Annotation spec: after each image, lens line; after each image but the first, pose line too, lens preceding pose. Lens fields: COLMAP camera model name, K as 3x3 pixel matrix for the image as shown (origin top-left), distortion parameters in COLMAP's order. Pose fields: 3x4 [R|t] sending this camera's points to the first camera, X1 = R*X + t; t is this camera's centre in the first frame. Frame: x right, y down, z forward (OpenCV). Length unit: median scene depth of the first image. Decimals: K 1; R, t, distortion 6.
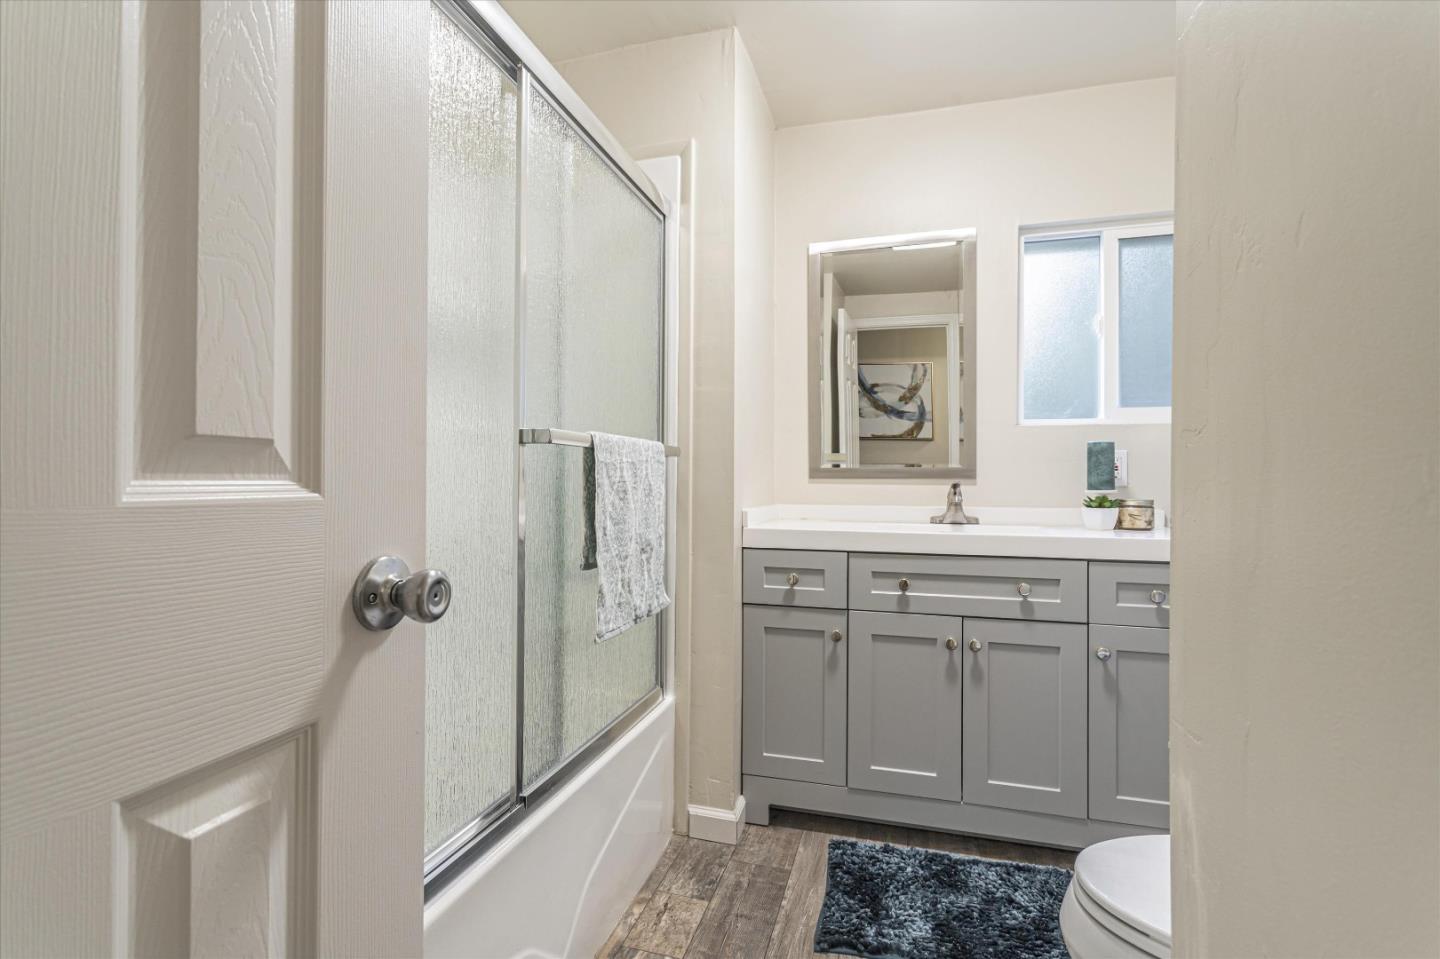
lens RADIAL K [[674.7, 0, 721.3], [0, 674.7, 478.6], [0, 0, 1]] dist [-0.003036, 0.000682]
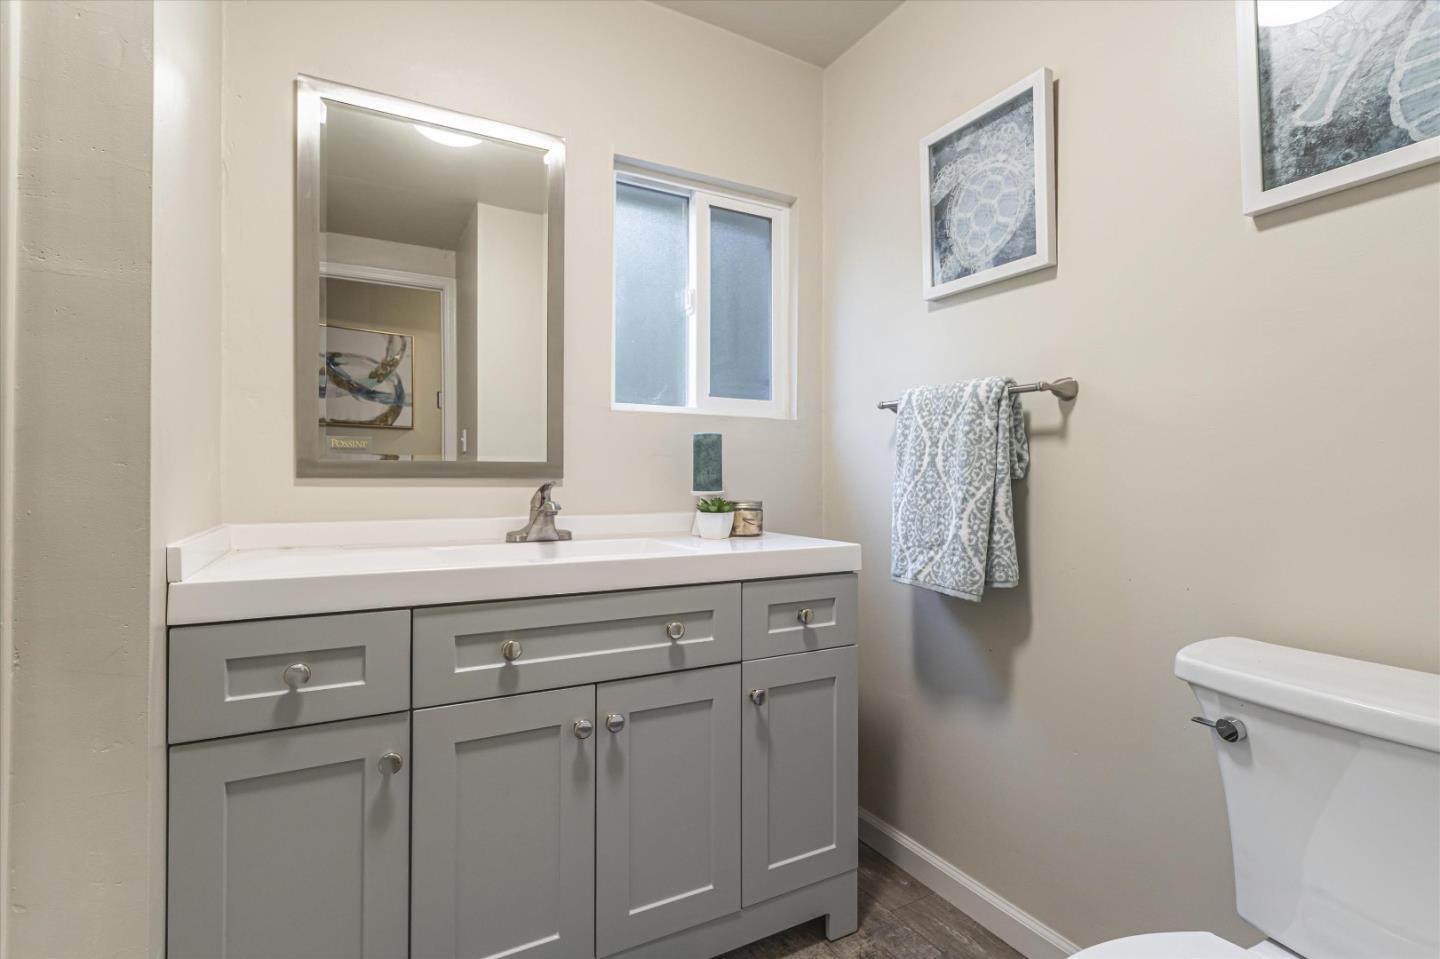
lens RADIAL K [[674.7, 0, 719.8], [0, 674.7, 473.8], [0, 0, 1]] dist [-0.003036, 0.000682]
pose [[0.704064, 0.001509, 0.710135, -0.030111], [-0.001301, 0.999999, -0.000835, -0.003766], [-0.710135, -0.000336, 0.704065, 0.389634]]
